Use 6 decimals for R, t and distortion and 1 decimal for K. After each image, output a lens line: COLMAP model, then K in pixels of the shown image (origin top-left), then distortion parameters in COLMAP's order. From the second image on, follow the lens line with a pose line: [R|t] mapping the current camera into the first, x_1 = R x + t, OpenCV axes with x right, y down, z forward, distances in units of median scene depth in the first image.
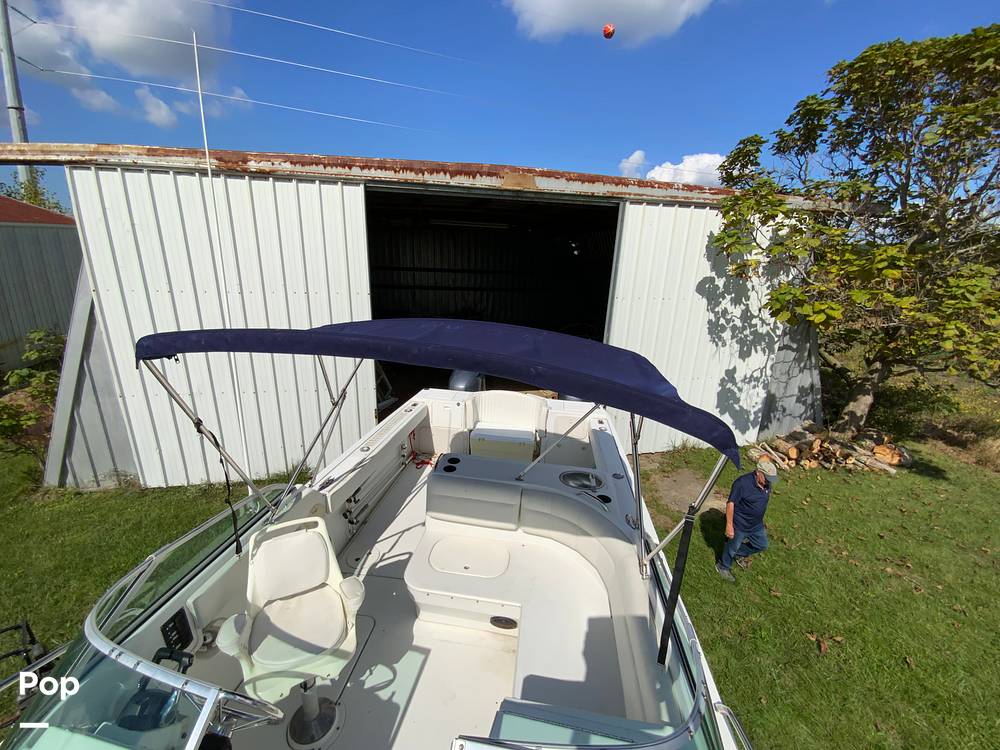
lens RADIAL K [[402.5, 0, 500.0], [0, 402.5, 375.0], [0, 0, 1]] dist [-0.000334, -0.007021]
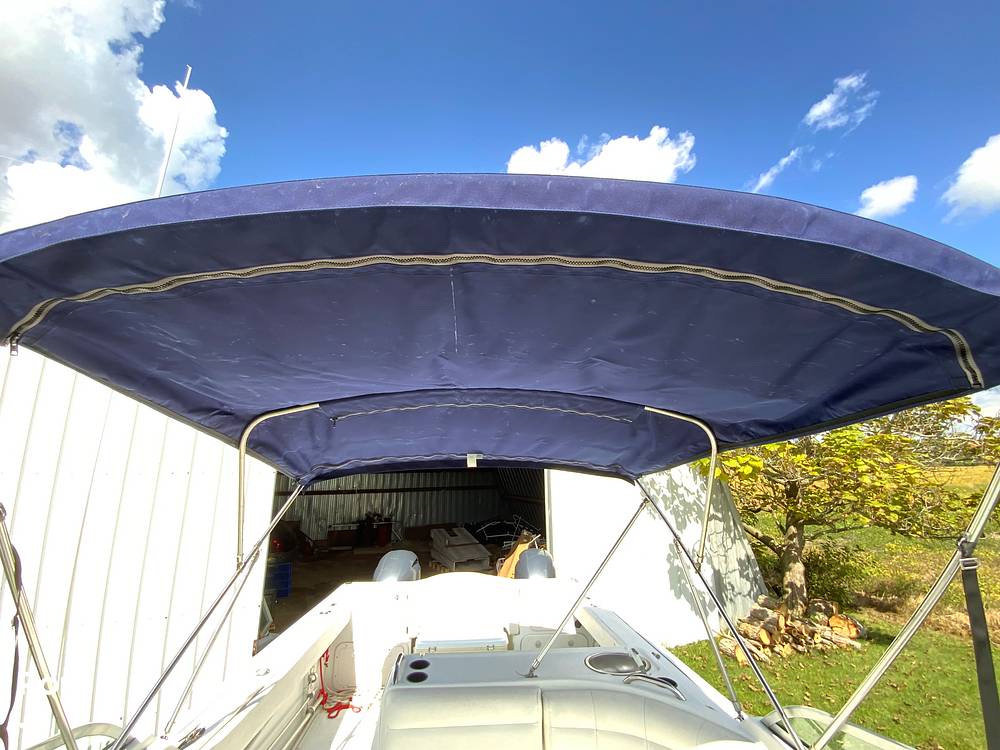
lens RADIAL K [[402.8, 0, 503.2], [0, 402.8, 375.1], [0, 0, 1]] dist [0.017735, -0.014555]
pose [[0.970041, 0.017816, 0.242289, -0.069386], [0.102747, 0.873637, -0.475605, 0.060318], [-0.220146, 0.486251, 0.845633, 0.093893]]
